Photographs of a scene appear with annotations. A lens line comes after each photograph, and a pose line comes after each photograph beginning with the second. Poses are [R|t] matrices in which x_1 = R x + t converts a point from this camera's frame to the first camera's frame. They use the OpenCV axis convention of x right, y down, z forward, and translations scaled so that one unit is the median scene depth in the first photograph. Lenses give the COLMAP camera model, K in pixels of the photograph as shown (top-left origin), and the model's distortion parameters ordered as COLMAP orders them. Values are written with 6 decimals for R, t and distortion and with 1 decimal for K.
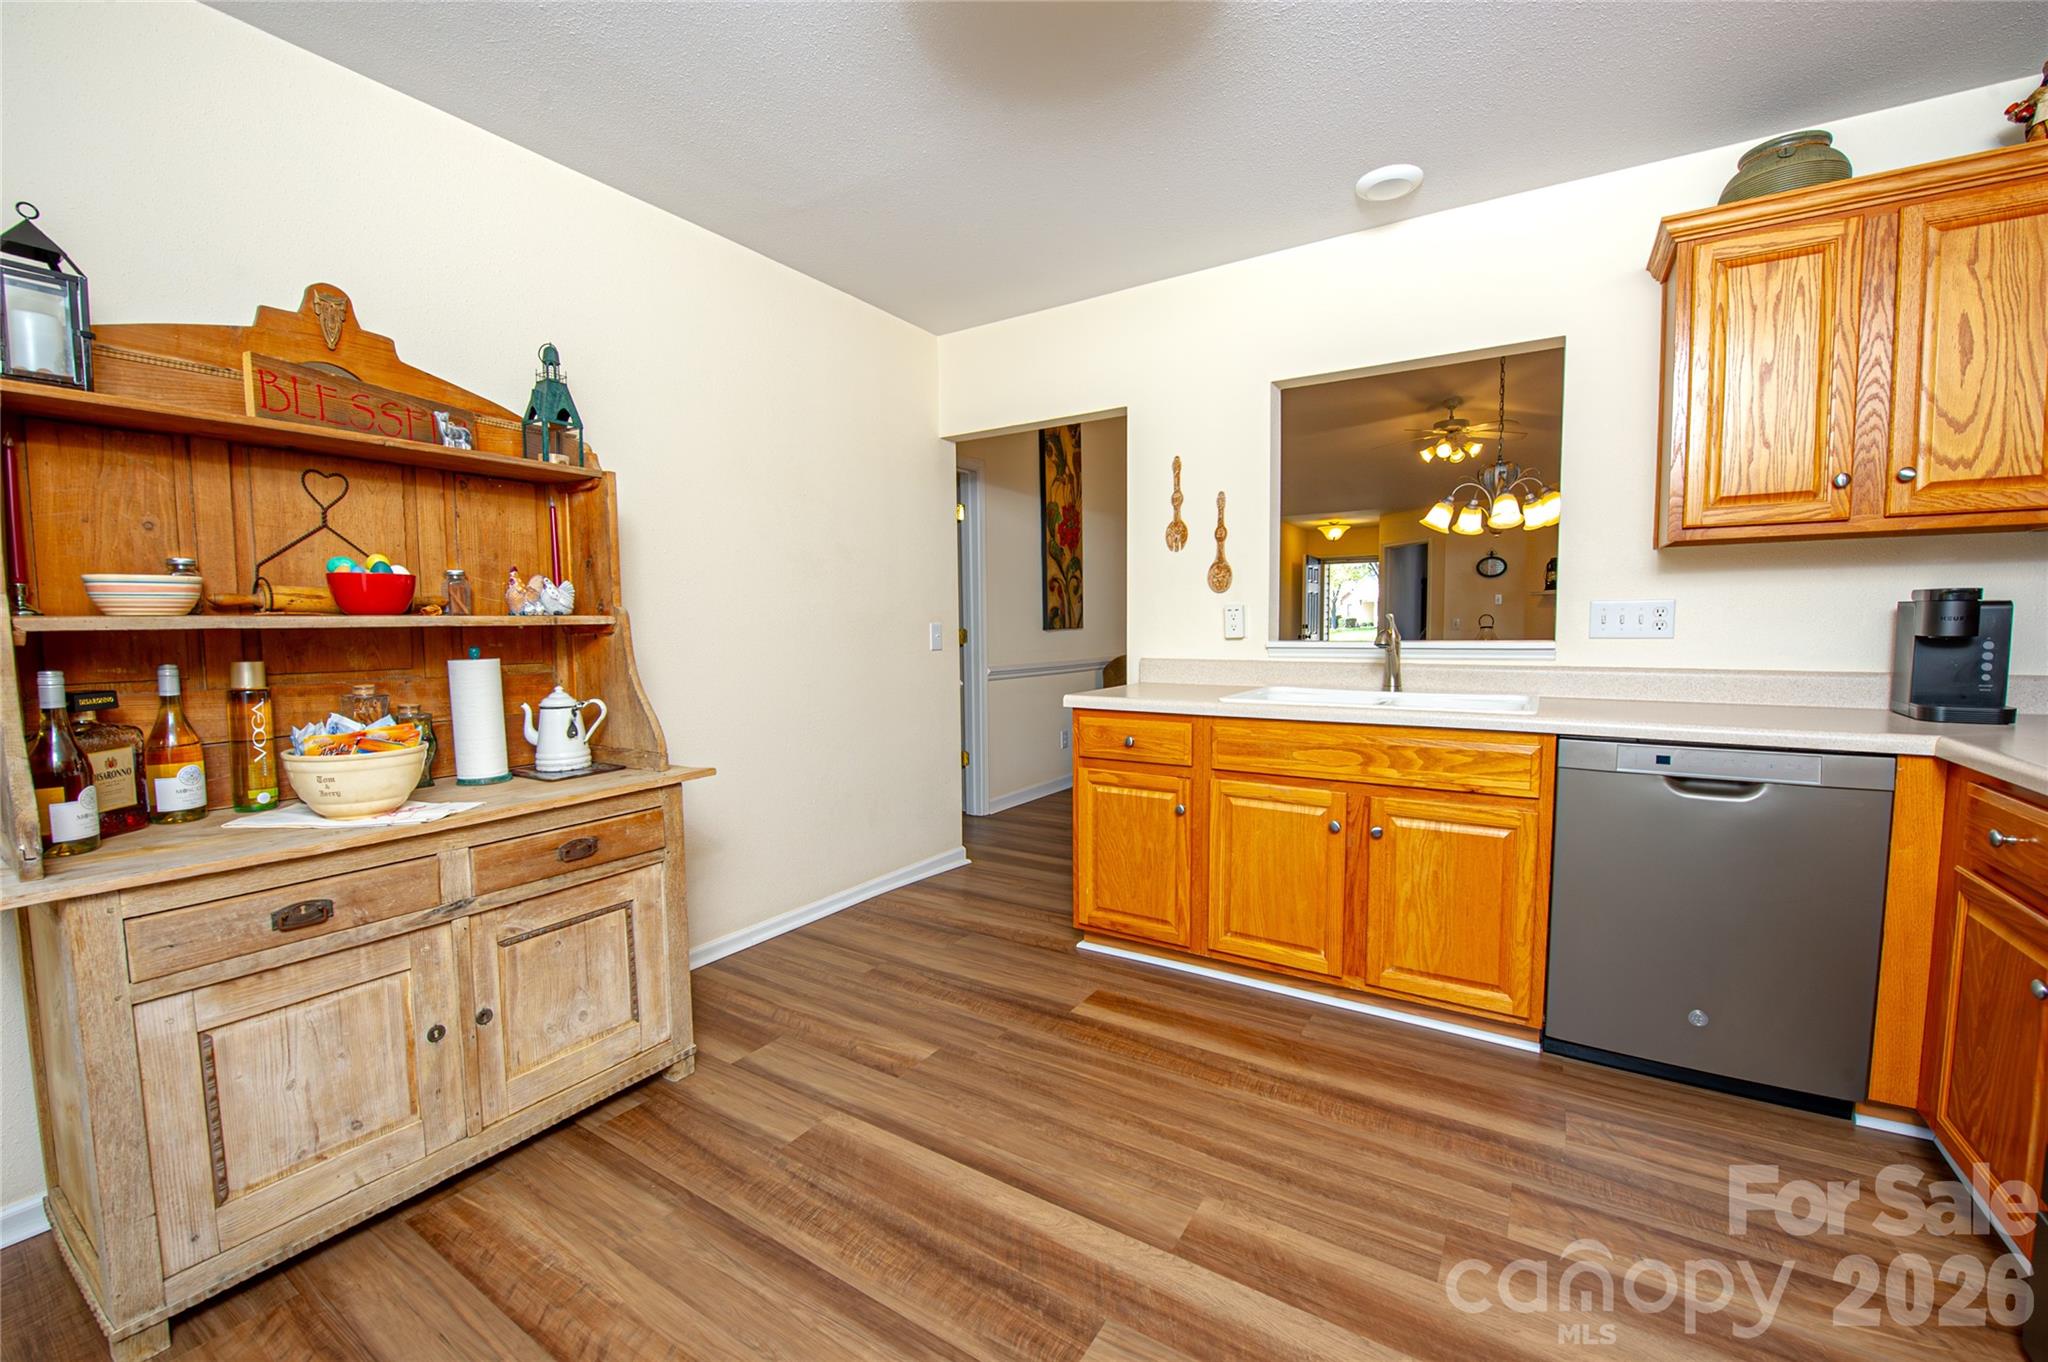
lens RADIAL K [[818.5, 0, 1026.0], [0, 818.5, 685.5], [0, 0, 1]] dist [-0.012858, -0.002879]
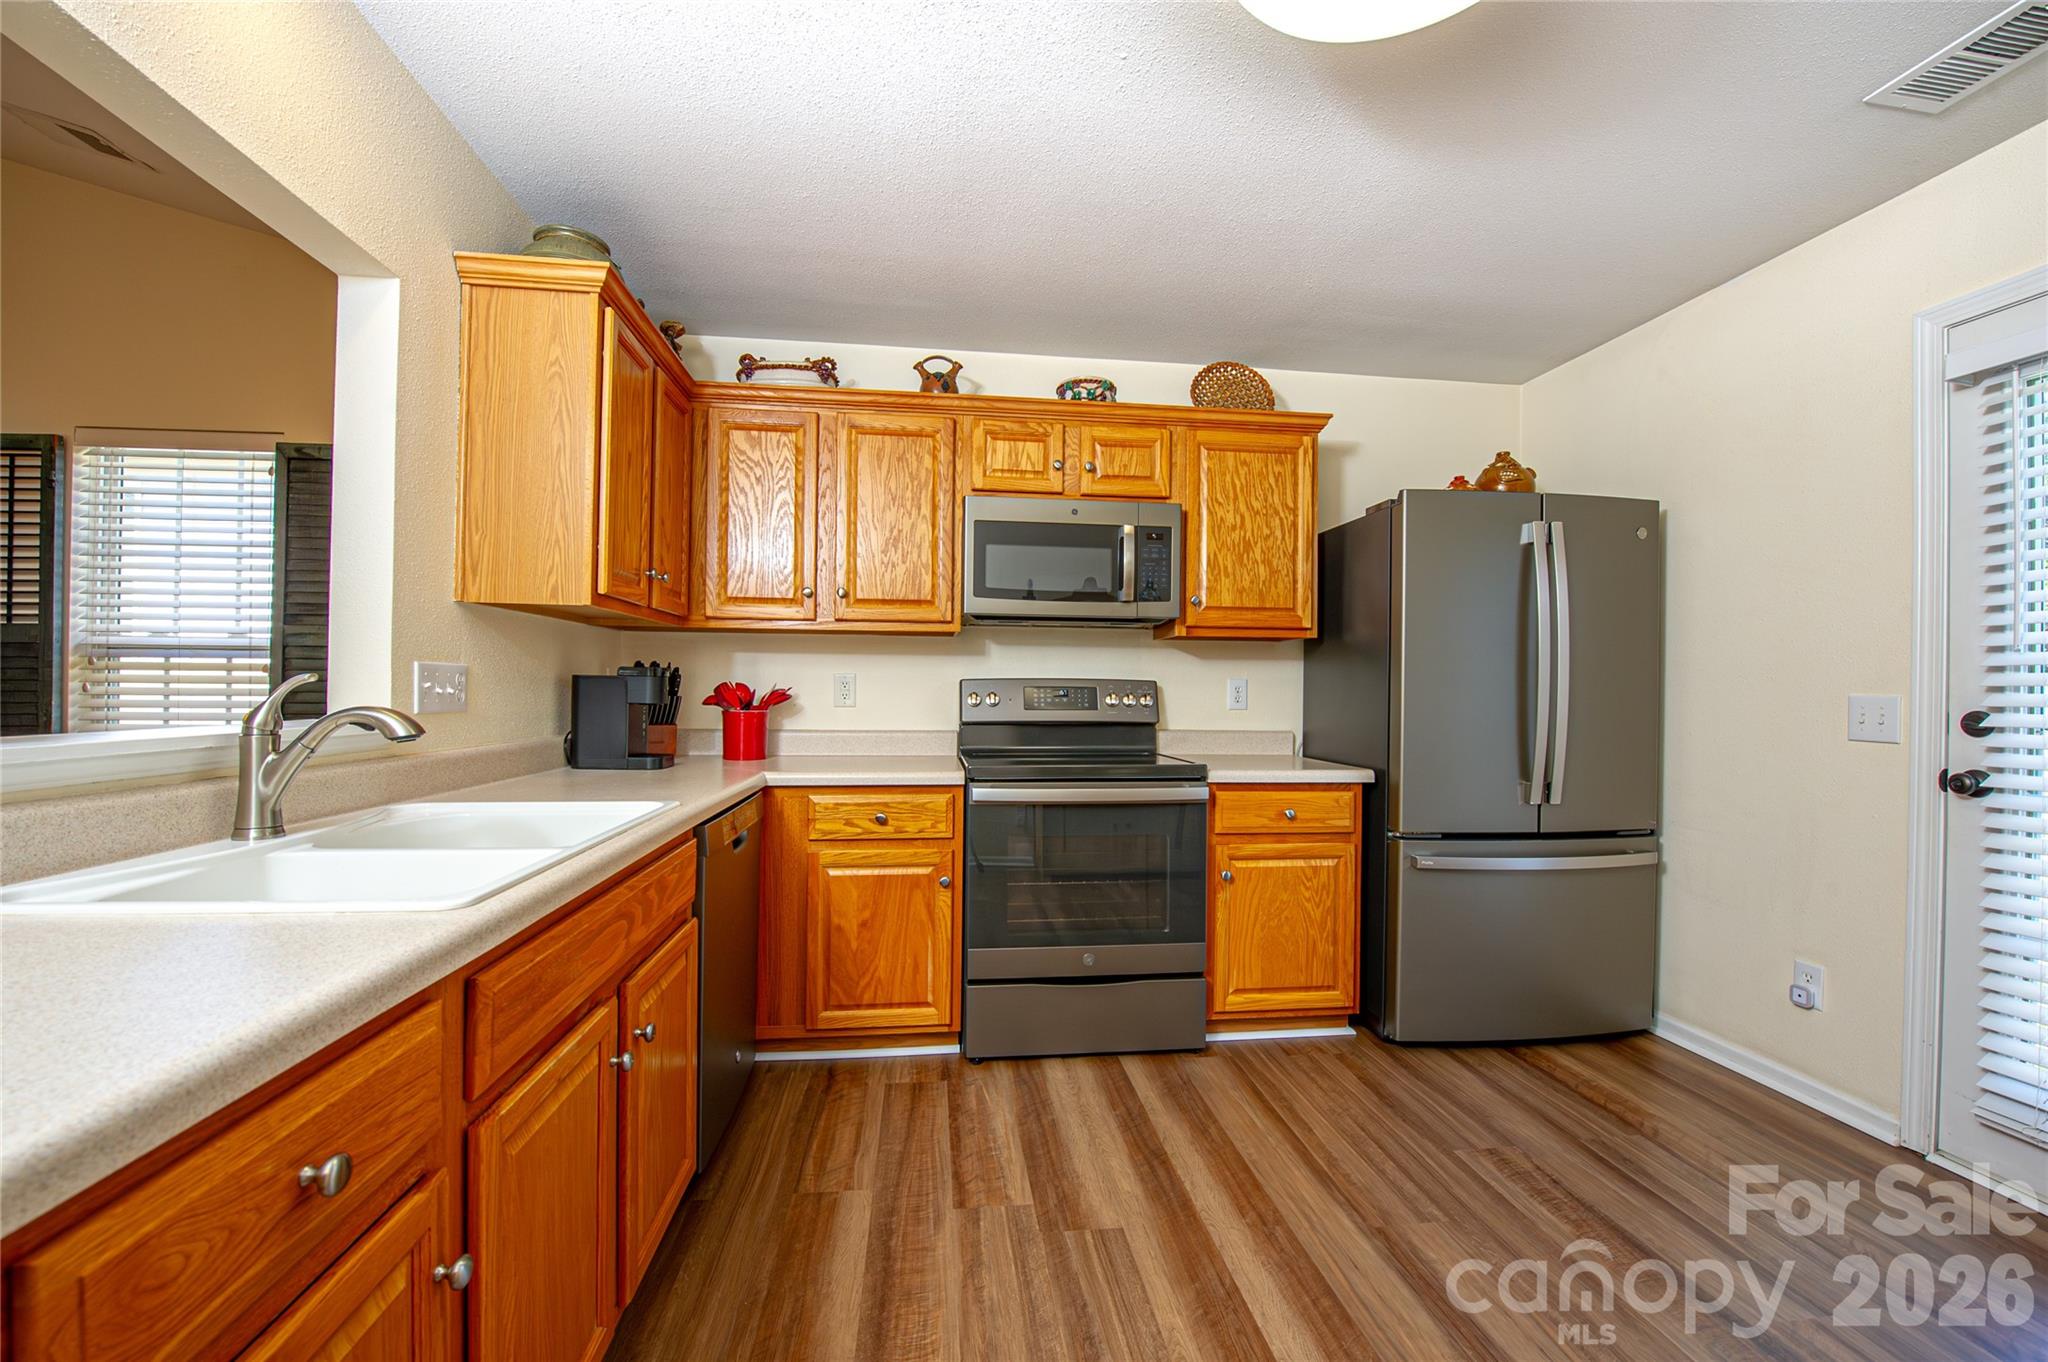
lens RADIAL K [[818.5, 0, 1026.0], [0, 818.5, 685.5], [0, 0, 1]] dist [-0.012858, -0.002879]
pose [[-0.639878, 0.006739, 0.768447, -0.308914], [0.053288, 0.997944, 0.035620, -0.122182], [-0.766626, 0.063741, -0.638922, 1.593998]]
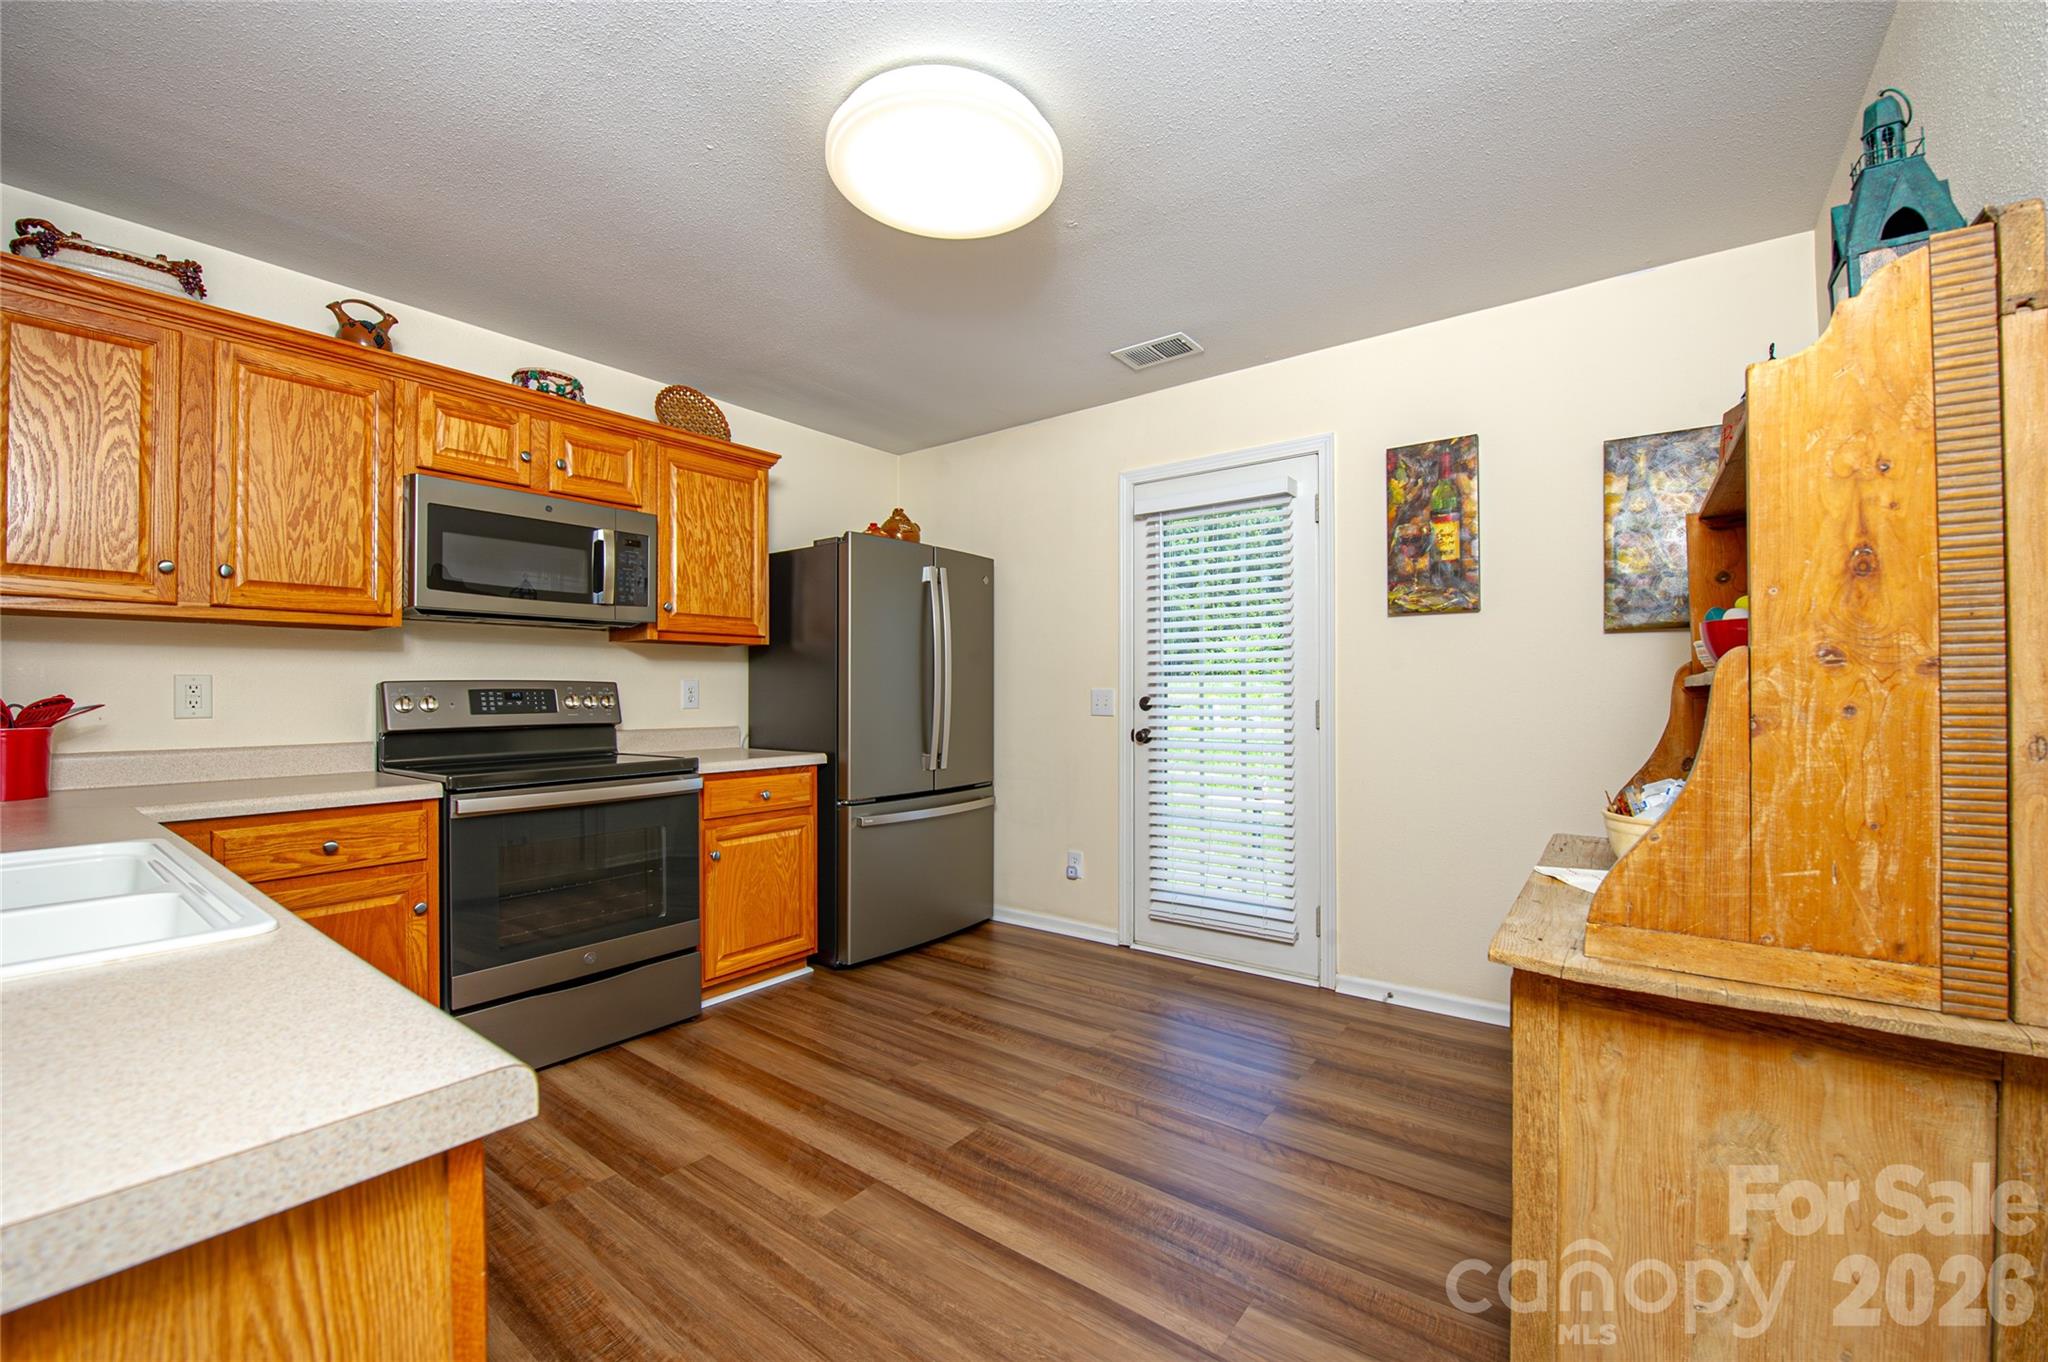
lens RADIAL K [[818.5, 0, 1026.0], [0, 818.5, 685.5], [0, 0, 1]] dist [-0.012858, -0.002879]
pose [[-0.996880, 0.014294, 0.077624, -0.150311], [0.019398, 0.997670, 0.065406, -0.149746], [-0.076509, 0.066708, -0.994835, 2.005124]]
